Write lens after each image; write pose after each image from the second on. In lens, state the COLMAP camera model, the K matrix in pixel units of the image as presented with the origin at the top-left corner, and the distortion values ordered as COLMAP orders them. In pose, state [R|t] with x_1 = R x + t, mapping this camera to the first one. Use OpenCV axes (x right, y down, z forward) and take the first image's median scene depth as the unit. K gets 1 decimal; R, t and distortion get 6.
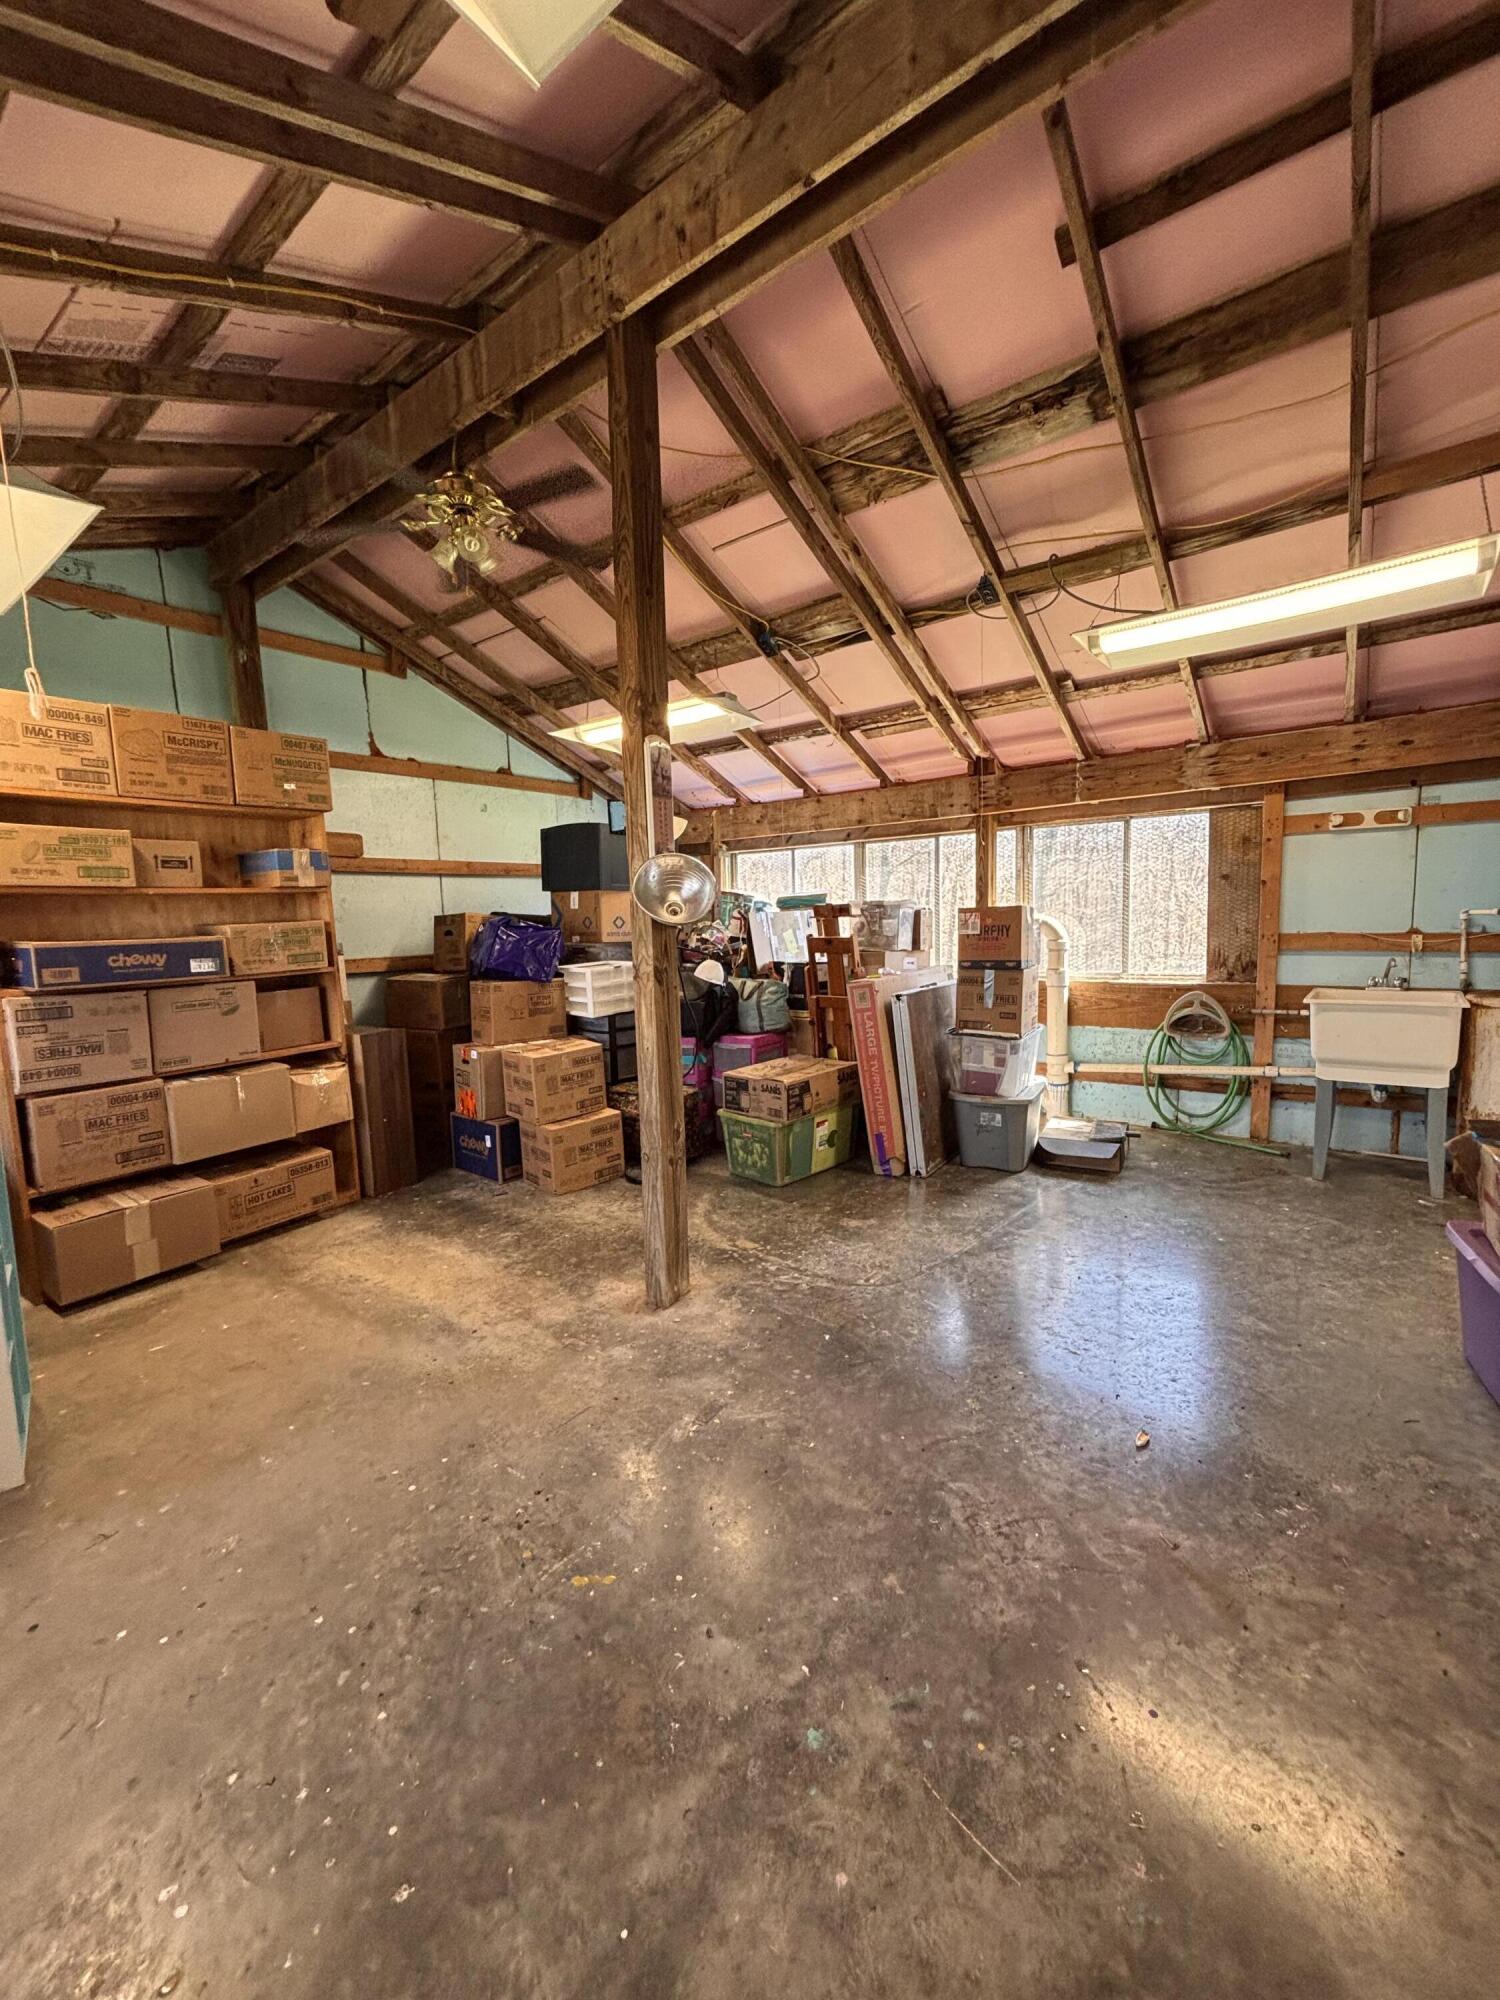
lens RADIAL K [[800.1, 0, 754.4], [0, 800.1, 997.0], [0, 0, 1]] dist [0.001643, -0.000855]
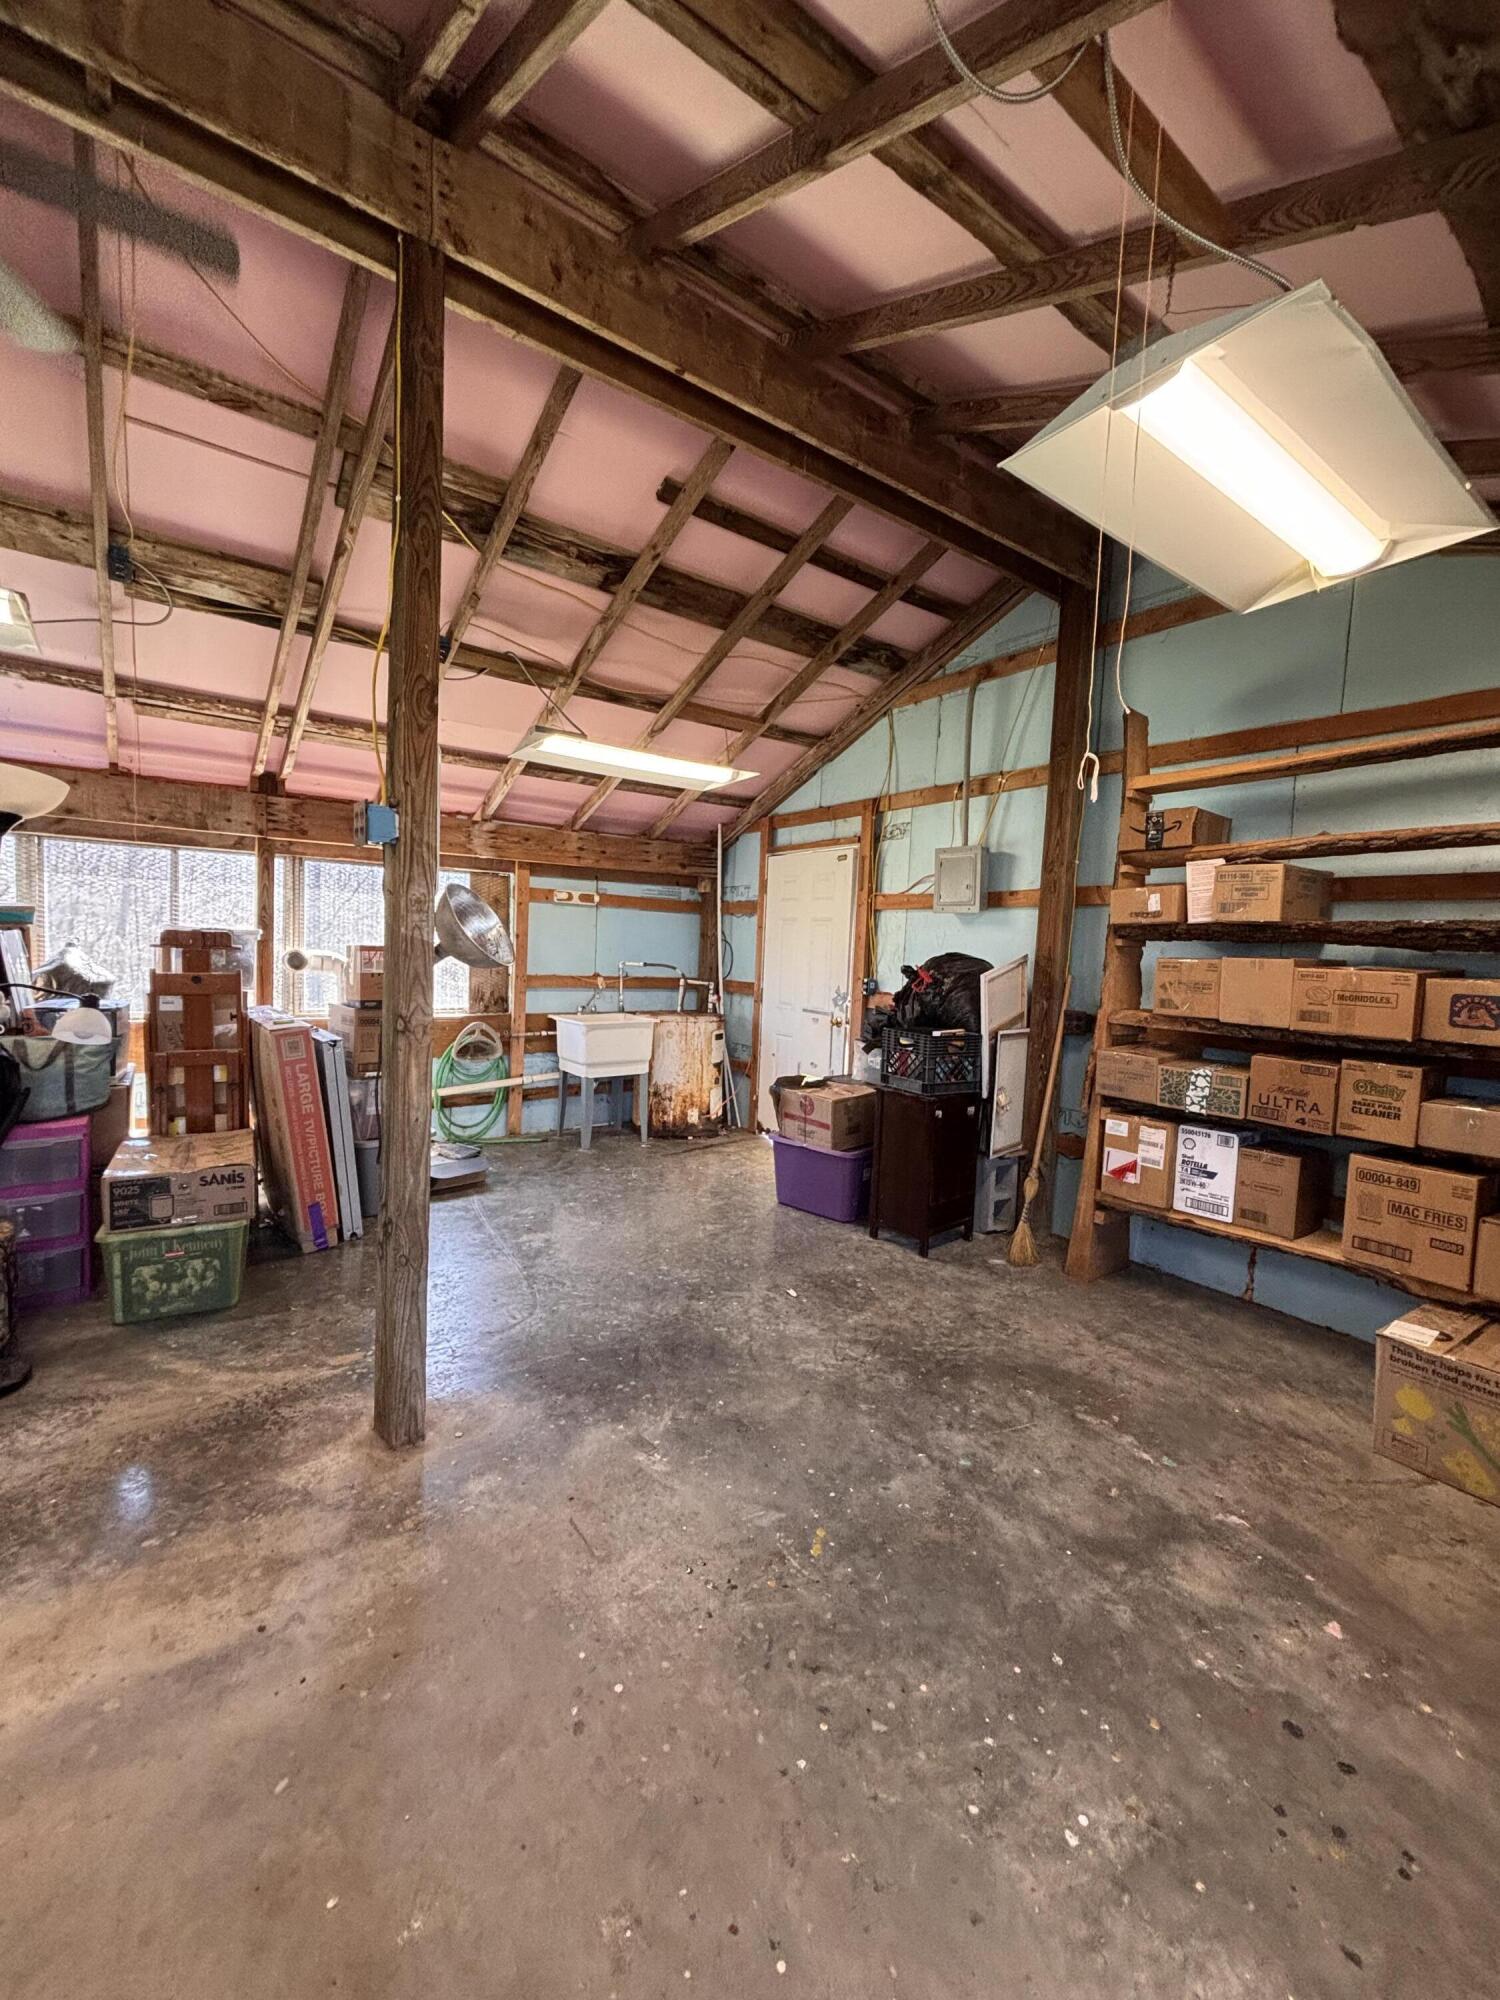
lens RADIAL K [[800.1, 0, 754.4], [0, 800.1, 997.0], [0, 0, 1]] dist [0.001643, -0.000855]
pose [[0.270294, -0.018147, 0.962607, -0.541322], [0.055042, 0.998478, 0.003368, -0.028005], [-0.961203, 0.052073, 0.270881, 0.298080]]
